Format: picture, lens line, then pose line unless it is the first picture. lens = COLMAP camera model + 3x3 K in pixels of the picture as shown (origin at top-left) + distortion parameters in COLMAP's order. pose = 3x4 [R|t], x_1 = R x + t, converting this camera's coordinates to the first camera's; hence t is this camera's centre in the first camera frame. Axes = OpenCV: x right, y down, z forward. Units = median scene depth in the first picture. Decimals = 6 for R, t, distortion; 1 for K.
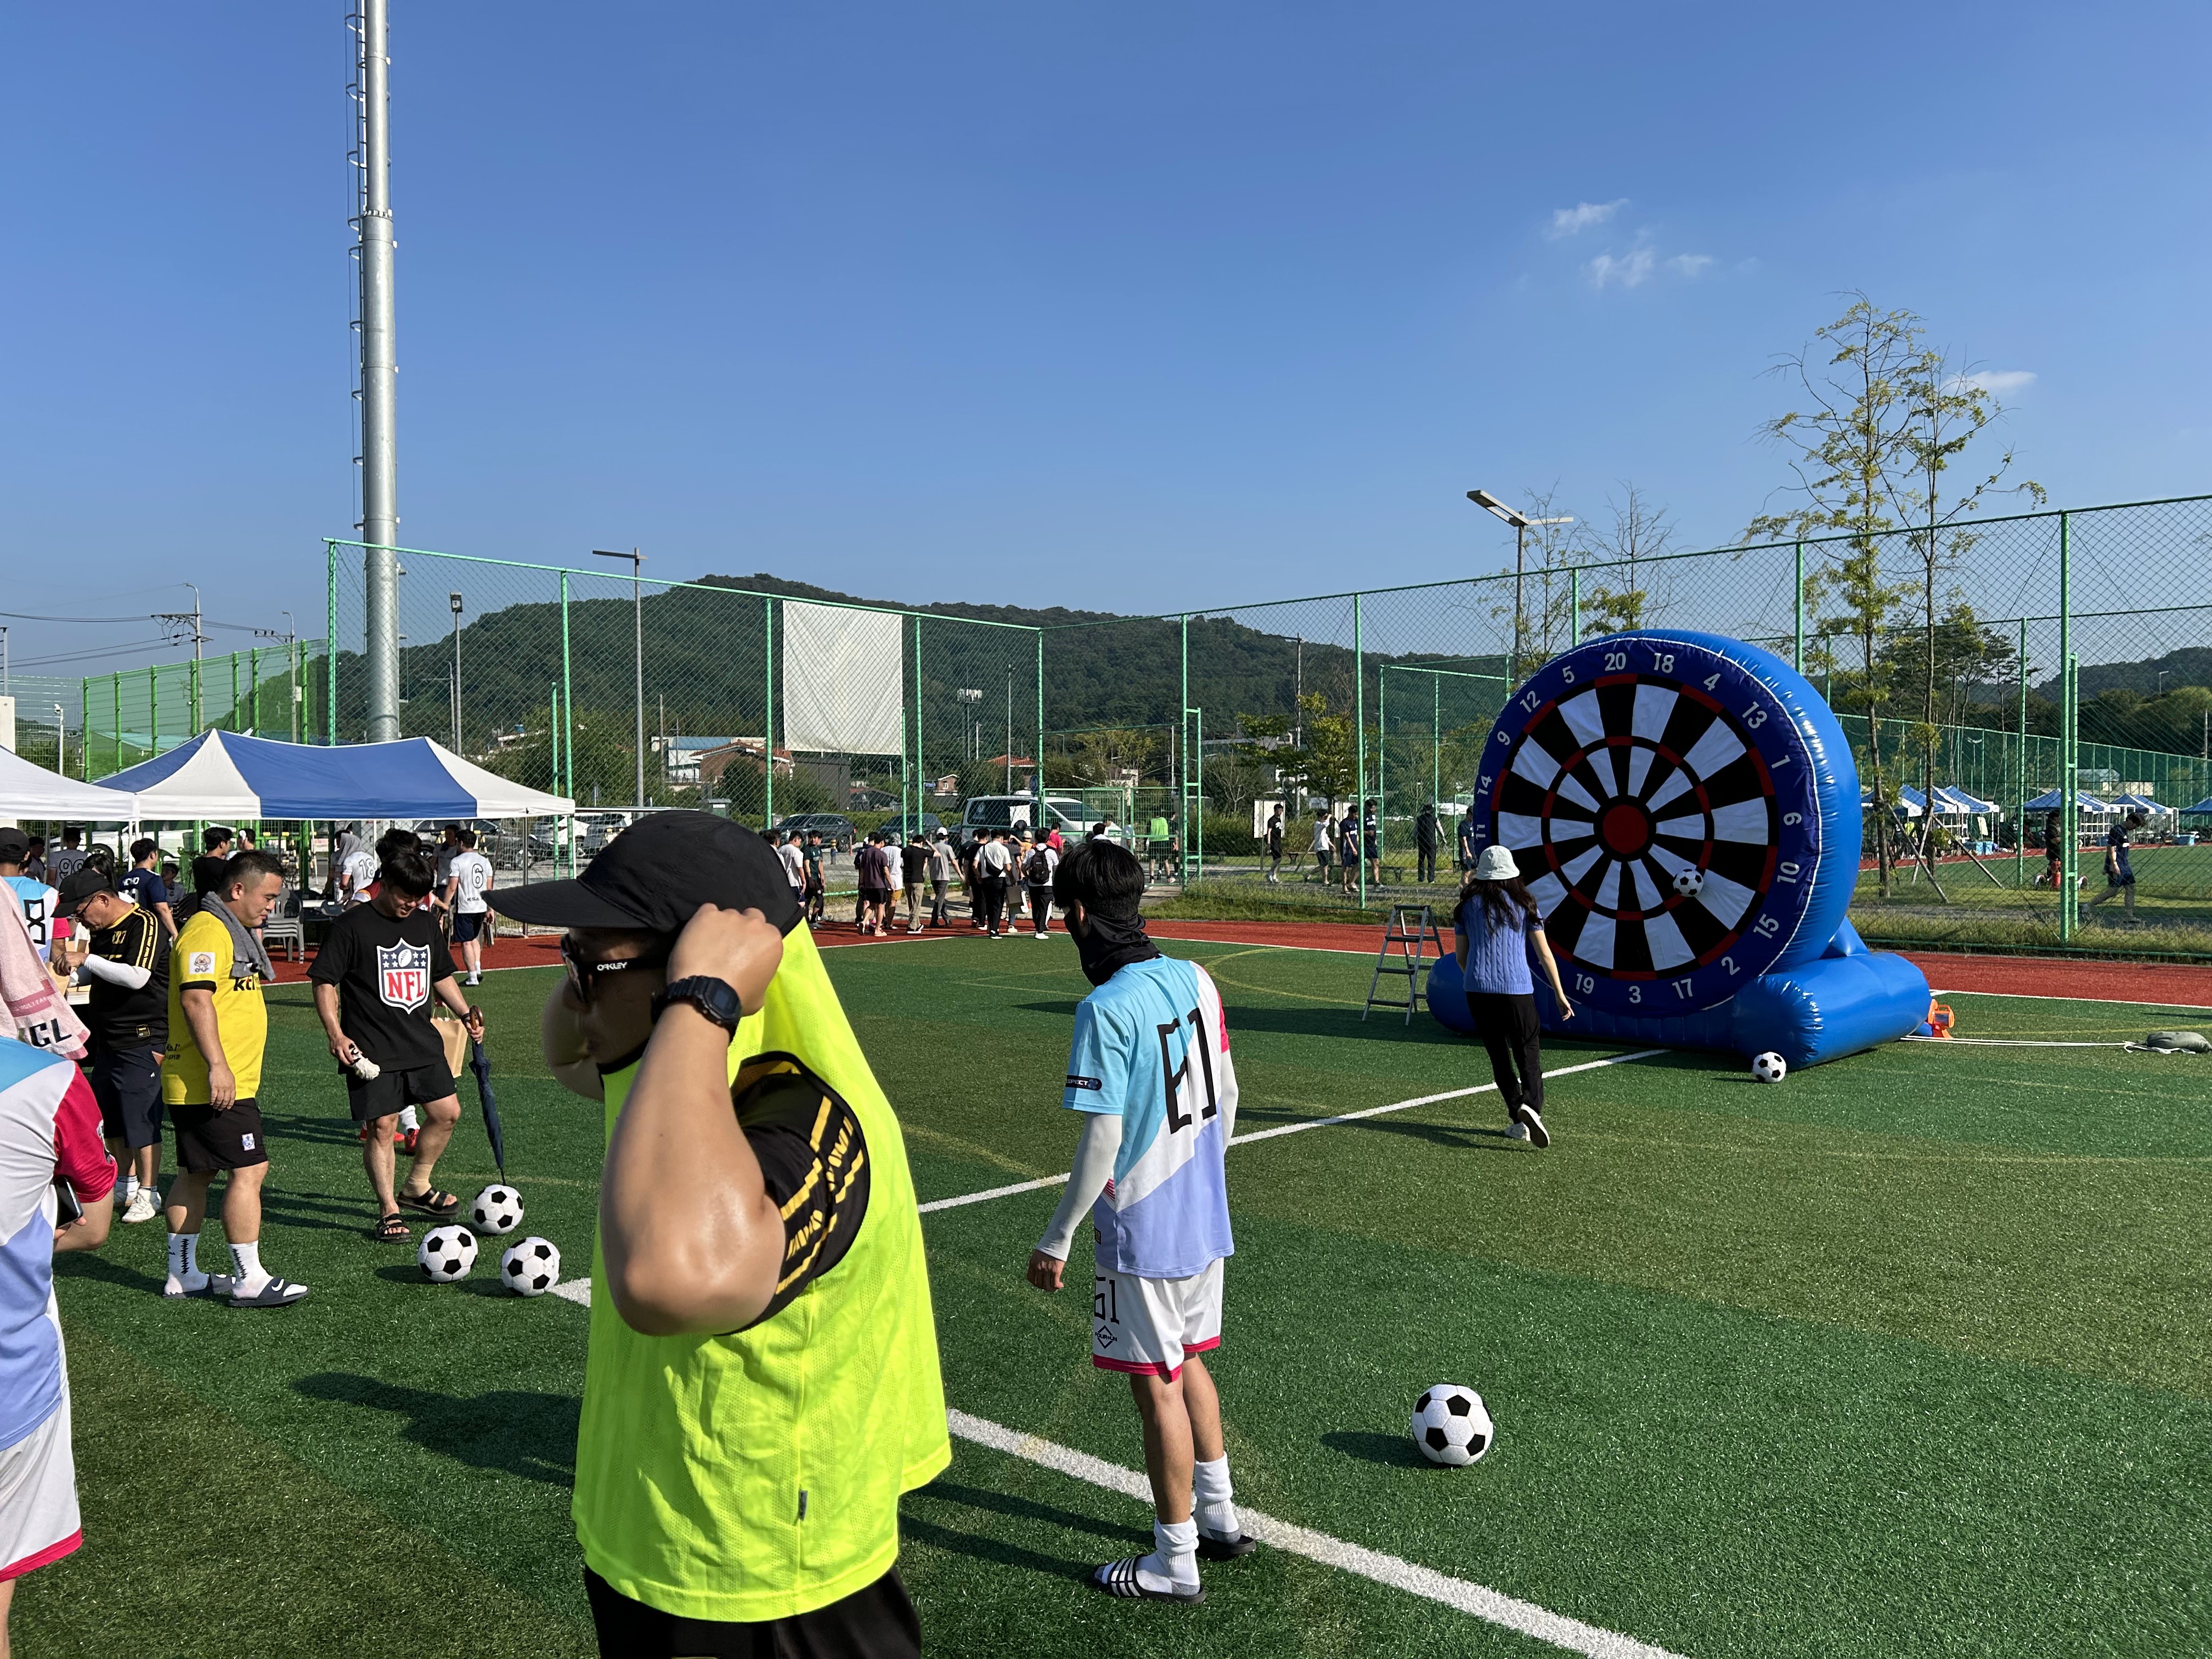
lens RADIAL K [[2086.7, 0, 956.2], [0, 2086.7, 812.8], [0, 0, 1]] dist [0.062563, -0.014021]
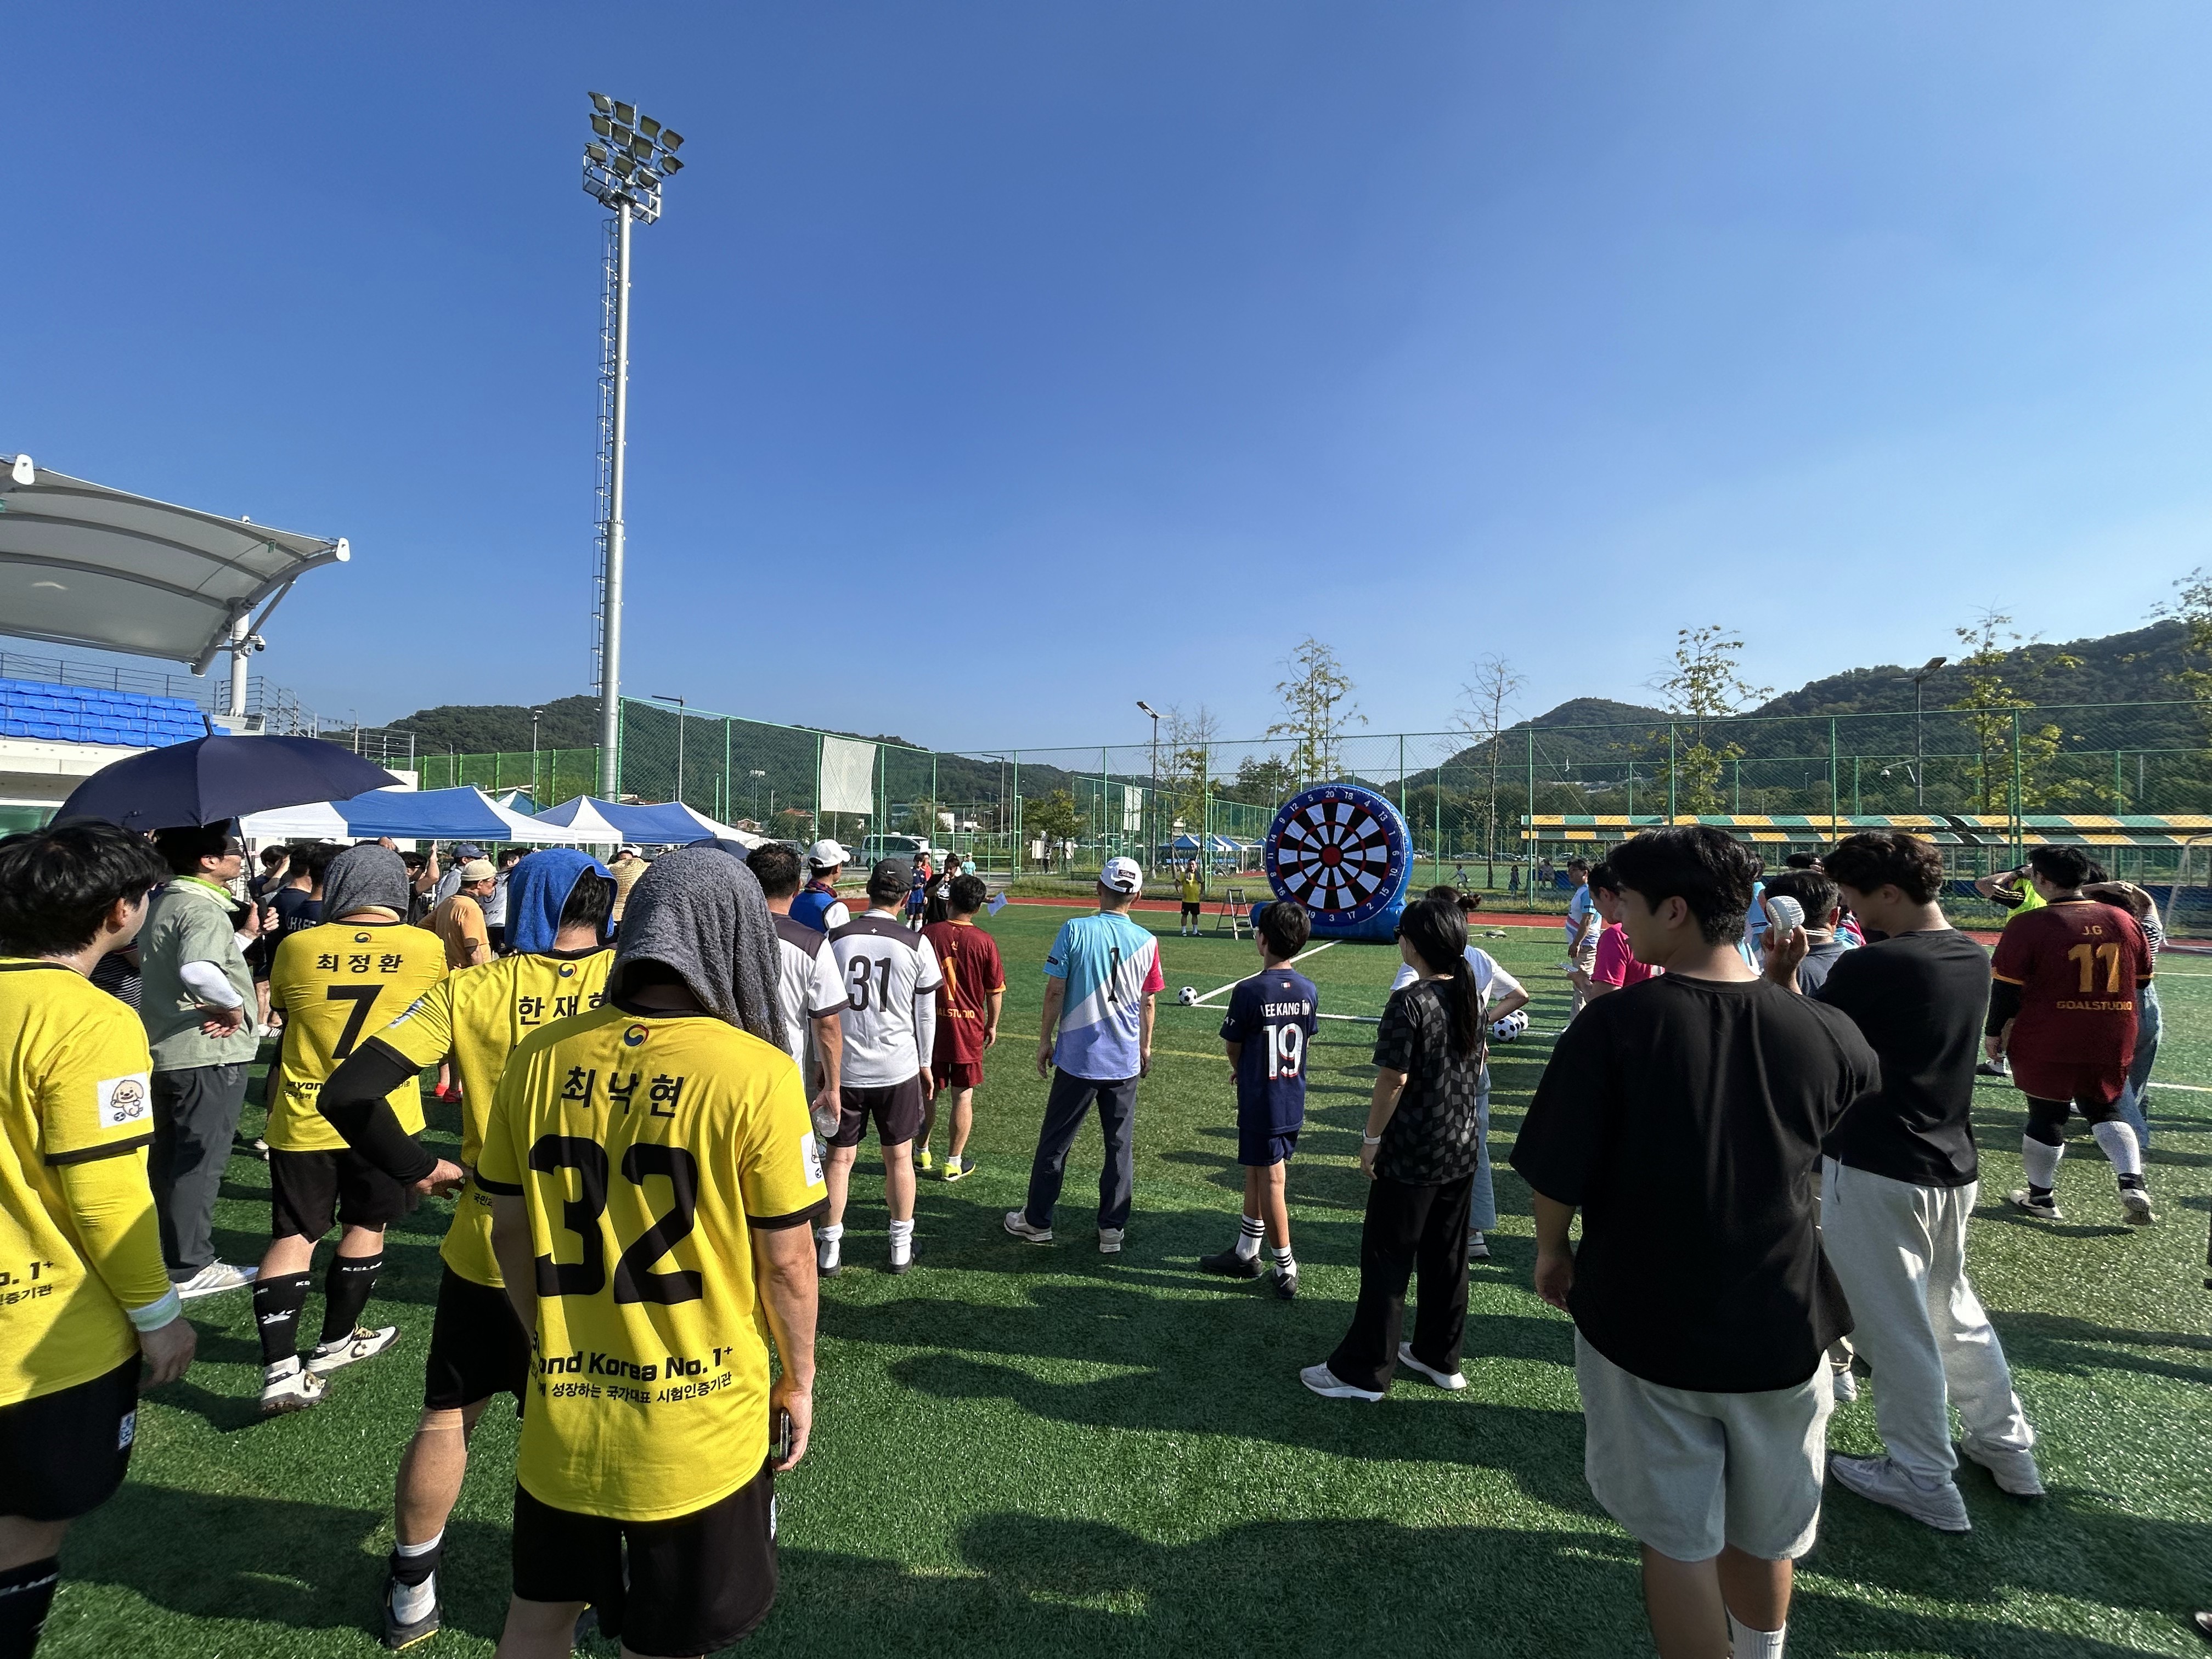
lens RADIAL K [[1198.0, 0, 1106.0], [0, 1198.0, 829.5], [0, 0, 1]] dist [0.000022, -0.001676]
pose [[0.926956, 0.021063, 0.374579, -0.510706], [-0.016178, 0.999738, -0.016183, 0.003278], [-0.374822, 0.008941, 0.927054, -0.303323]]
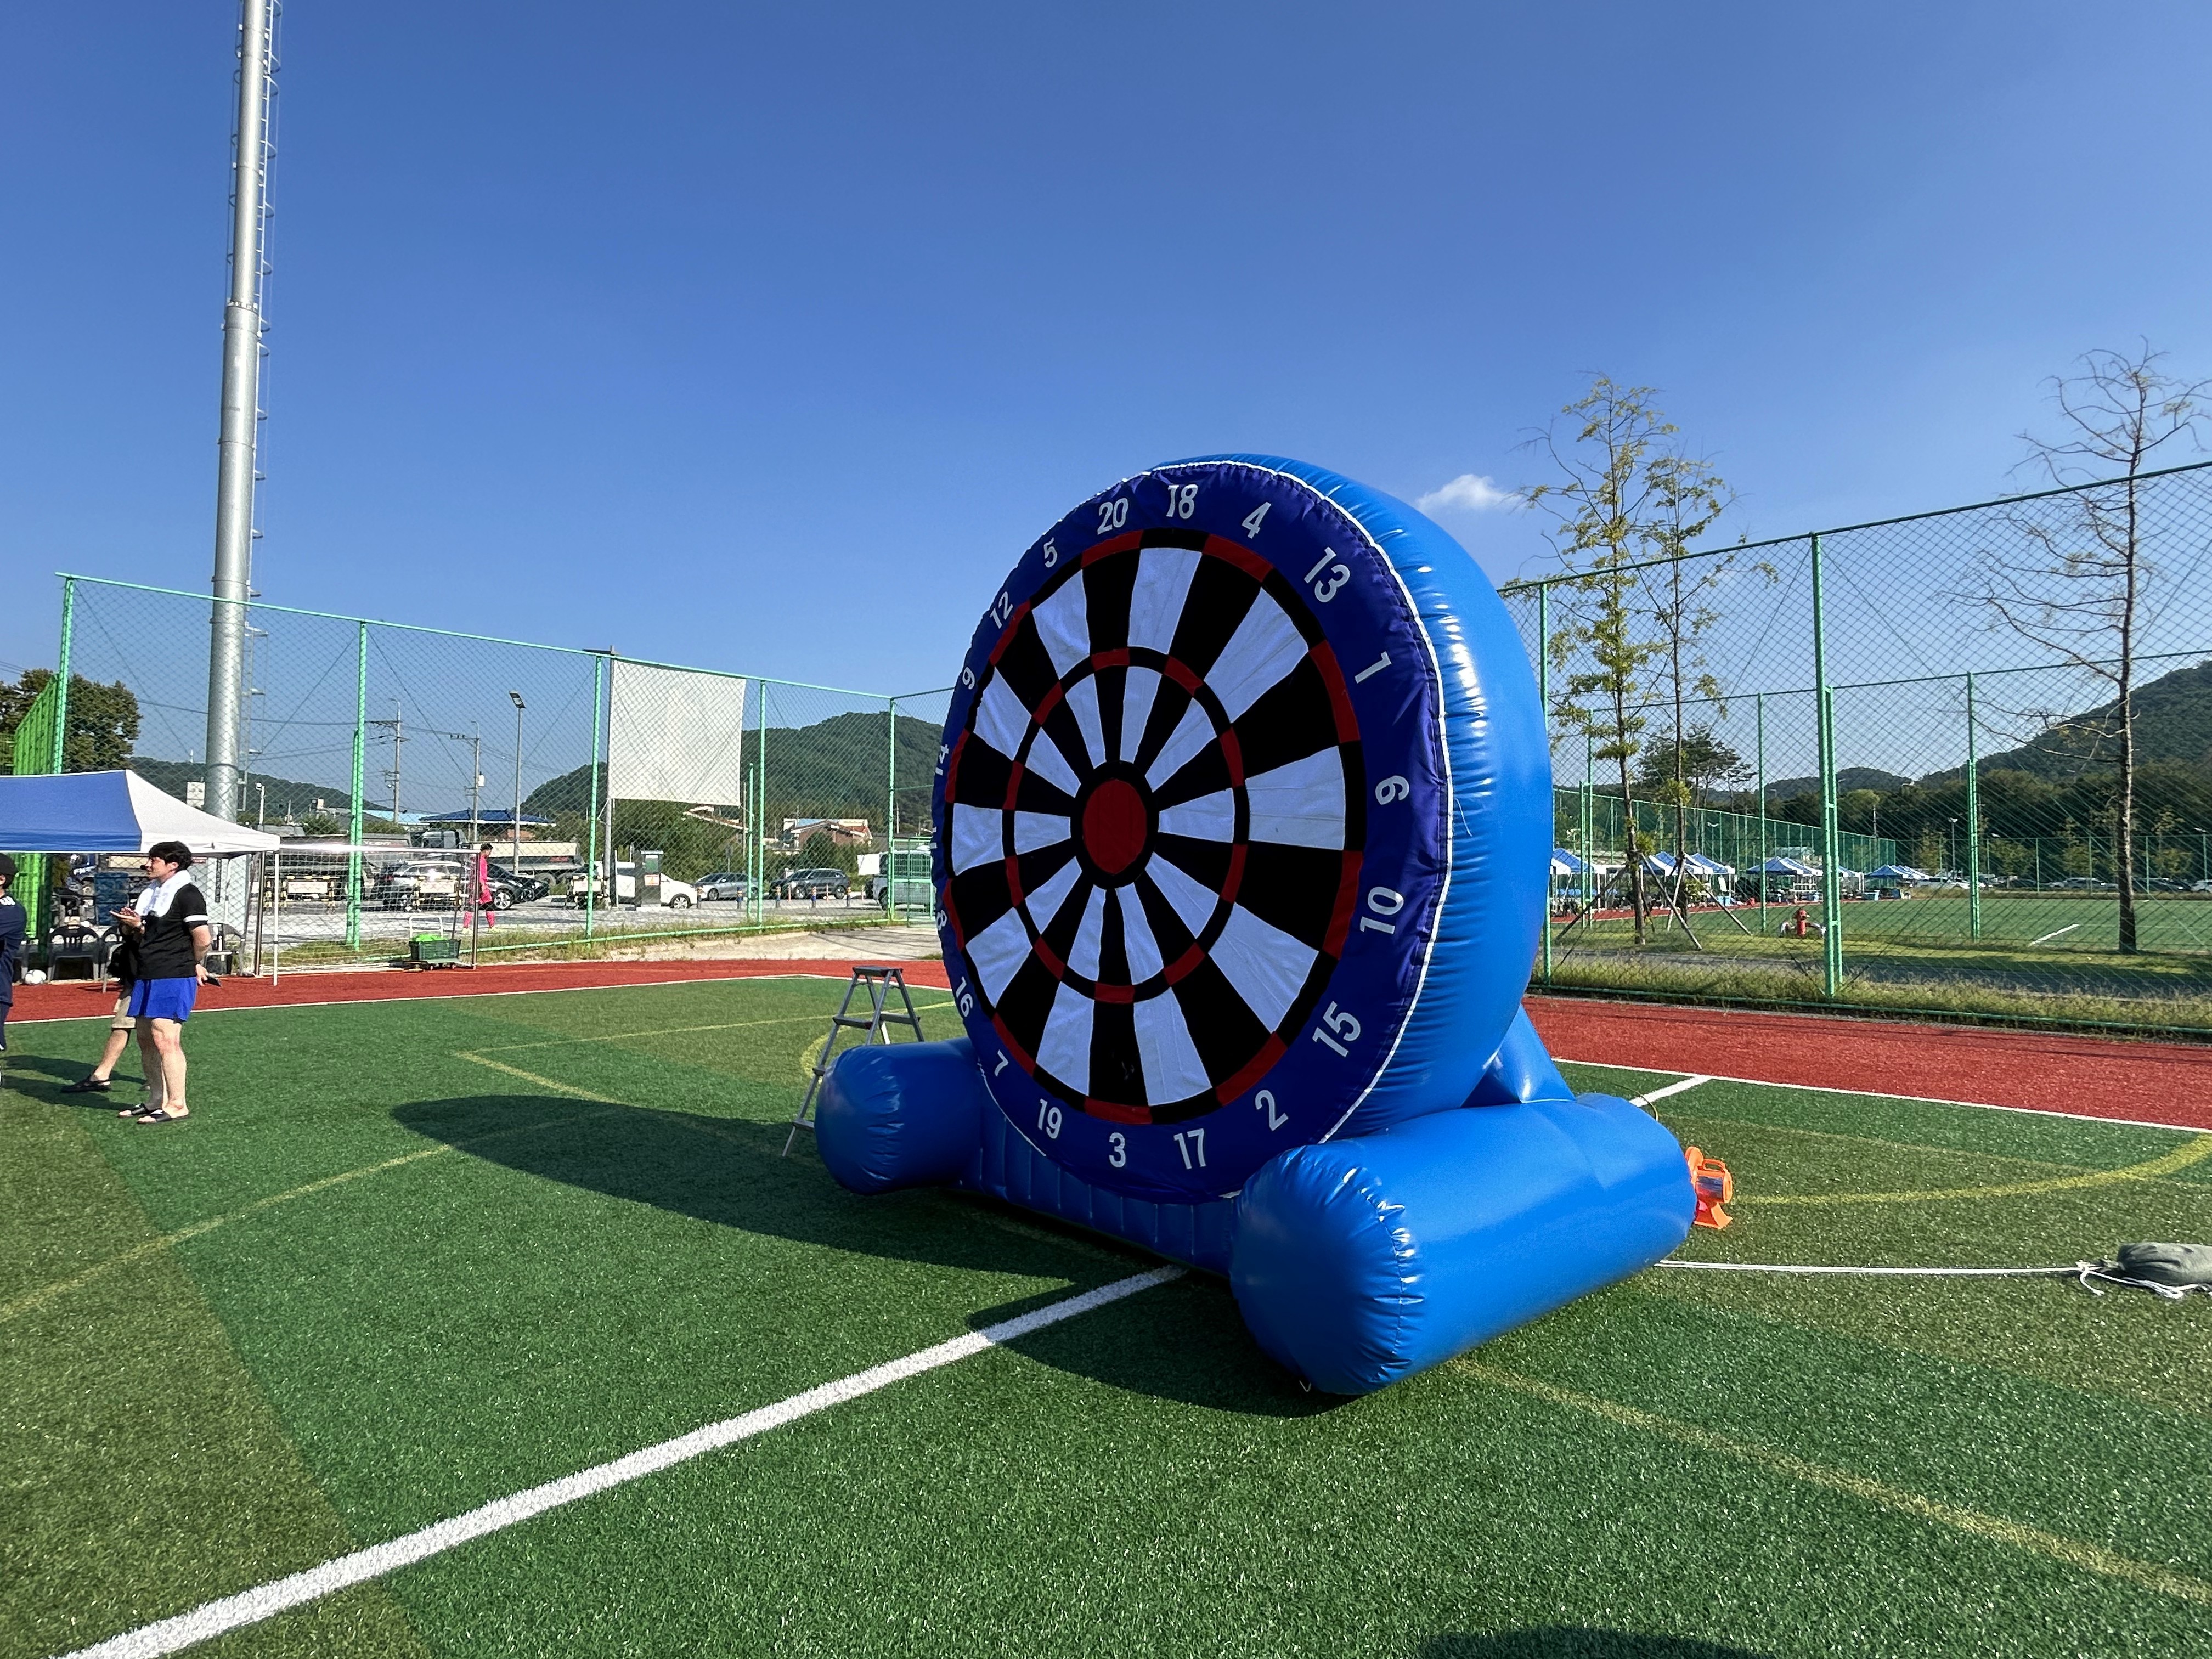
lens RADIAL K [[1198.0, 0, 1106.0], [0, 1198.0, 829.5], [0, 0, 1]] dist [0.000022, -0.001676]
pose [[0.999909, 0.009634, -0.009479, 0.311251], [-0.010021, 0.999079, -0.041732, 0.020554], [0.009068, 0.041823, 0.999084, 0.687000]]
